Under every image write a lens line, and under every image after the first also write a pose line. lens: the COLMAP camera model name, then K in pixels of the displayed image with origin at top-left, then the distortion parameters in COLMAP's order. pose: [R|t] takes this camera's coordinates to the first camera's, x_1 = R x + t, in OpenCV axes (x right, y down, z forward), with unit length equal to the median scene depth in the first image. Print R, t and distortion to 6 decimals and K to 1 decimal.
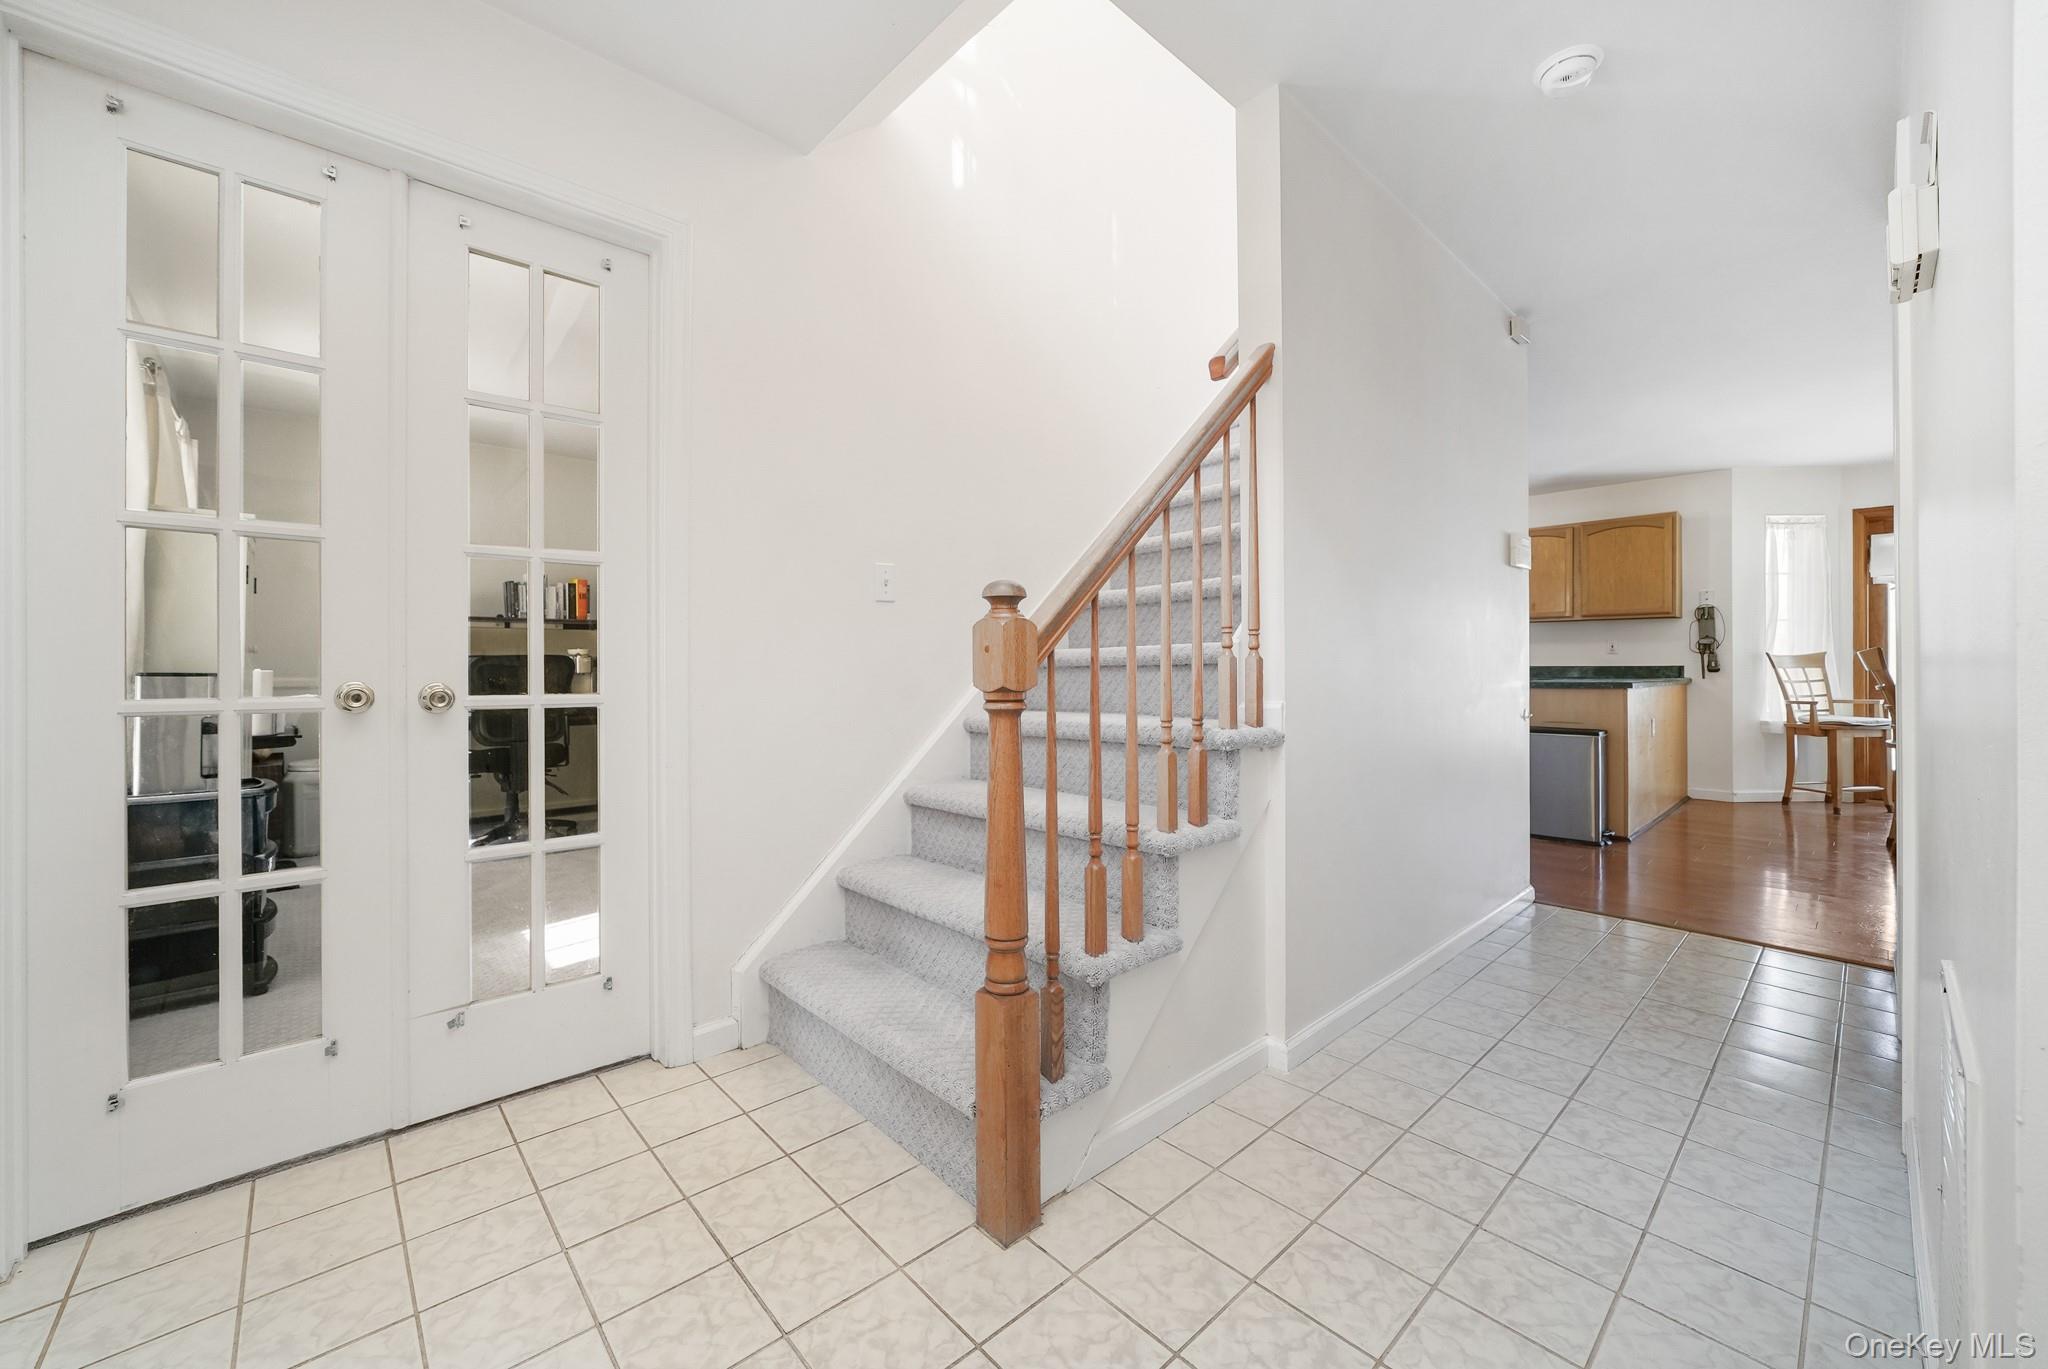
lens RADIAL K [[787.6, 0, 1013.9], [0, 787.6, 676.1], [0, 0, 1]] dist [0.003269, -0.000017]
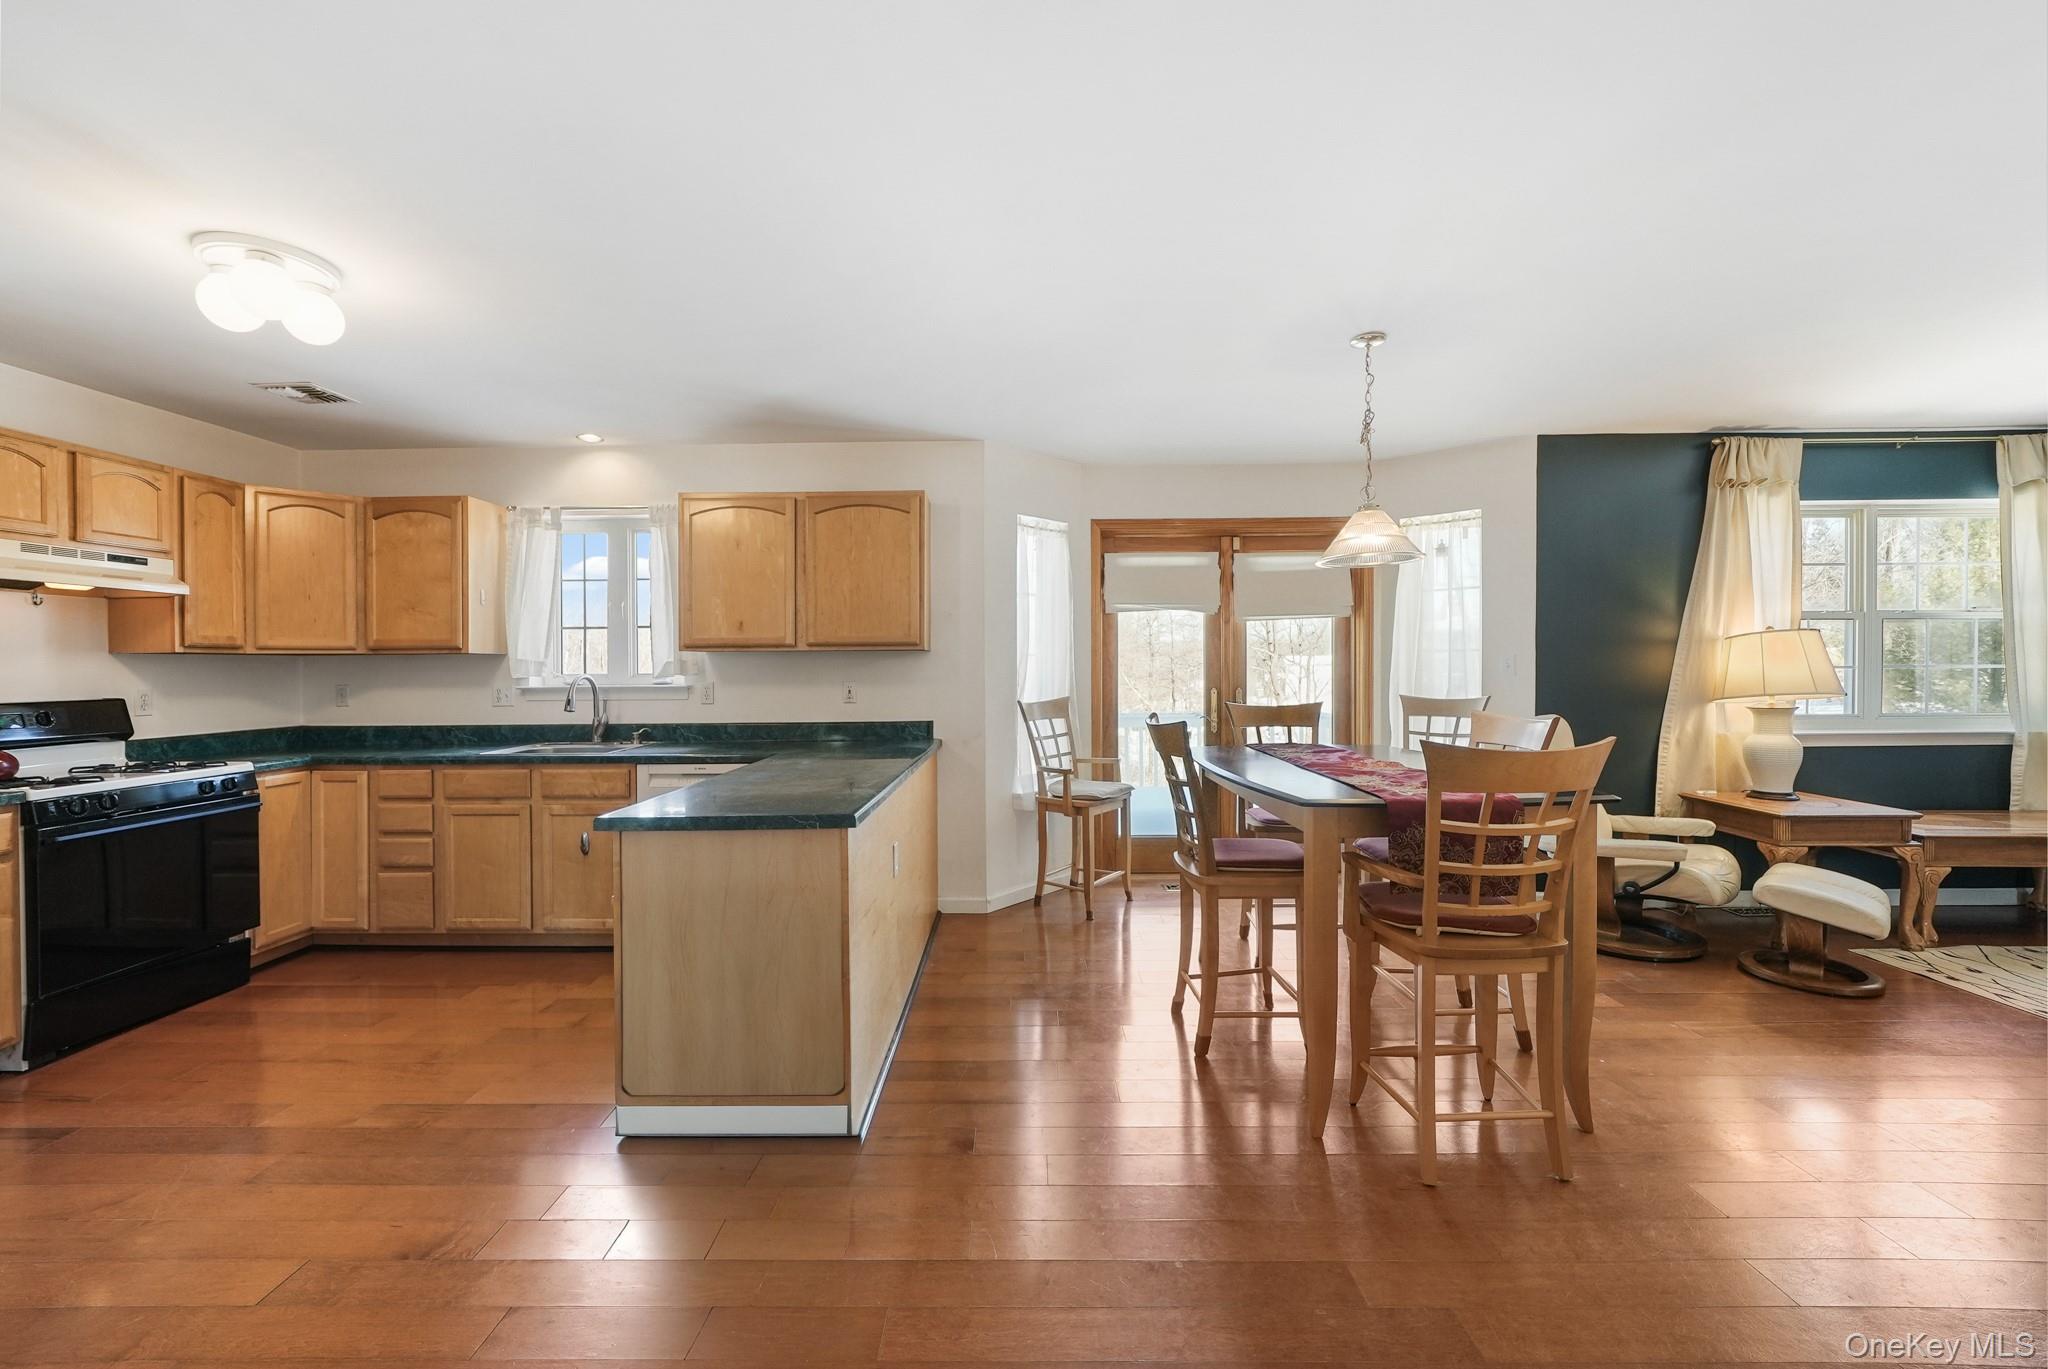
lens RADIAL K [[842.8, 0, 1016.6], [0, 842.8, 678.9], [0, 0, 1]] dist [-0.008915, 0.000242]
pose [[0.683321, -0.020085, 0.729841, 0.381405], [0.002092, 0.999671, 0.025552, -0.070563], [-0.730115, -0.015933, 0.683139, 0.467734]]
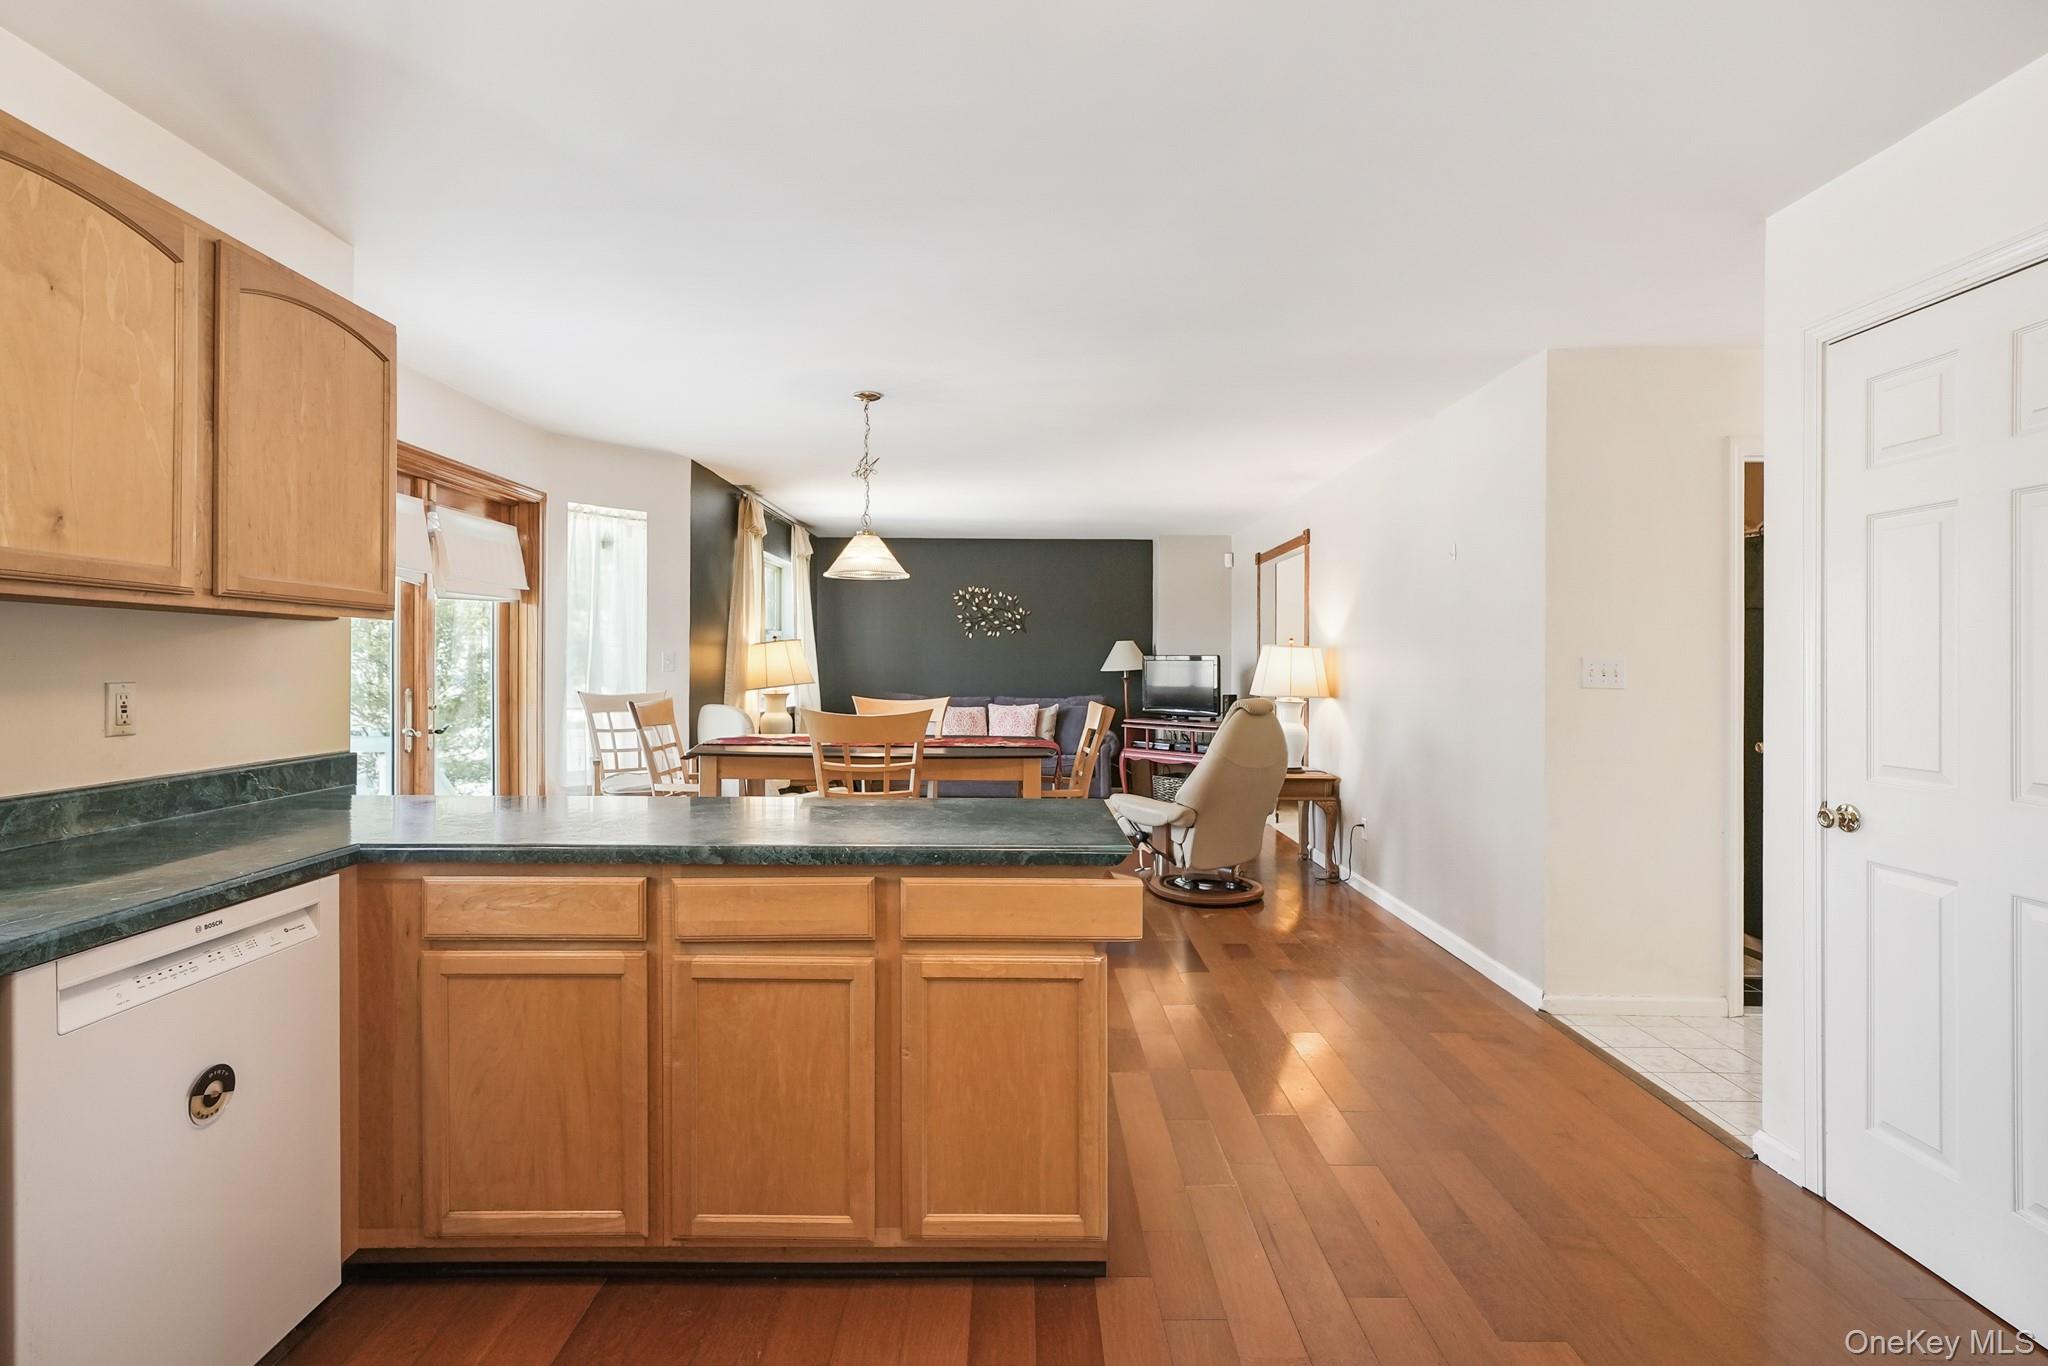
lens RADIAL K [[990.3, 0, 1030.9], [0, 990.3, 670.0], [0, 0, 1]] dist [0.012191, 0.001963]
pose [[-0.762595, -0.013561, 0.646734, 0.334037], [-0.018133, 0.999836, -0.000417, -0.059828], [-0.646622, -0.012045, -0.762716, 1.192995]]
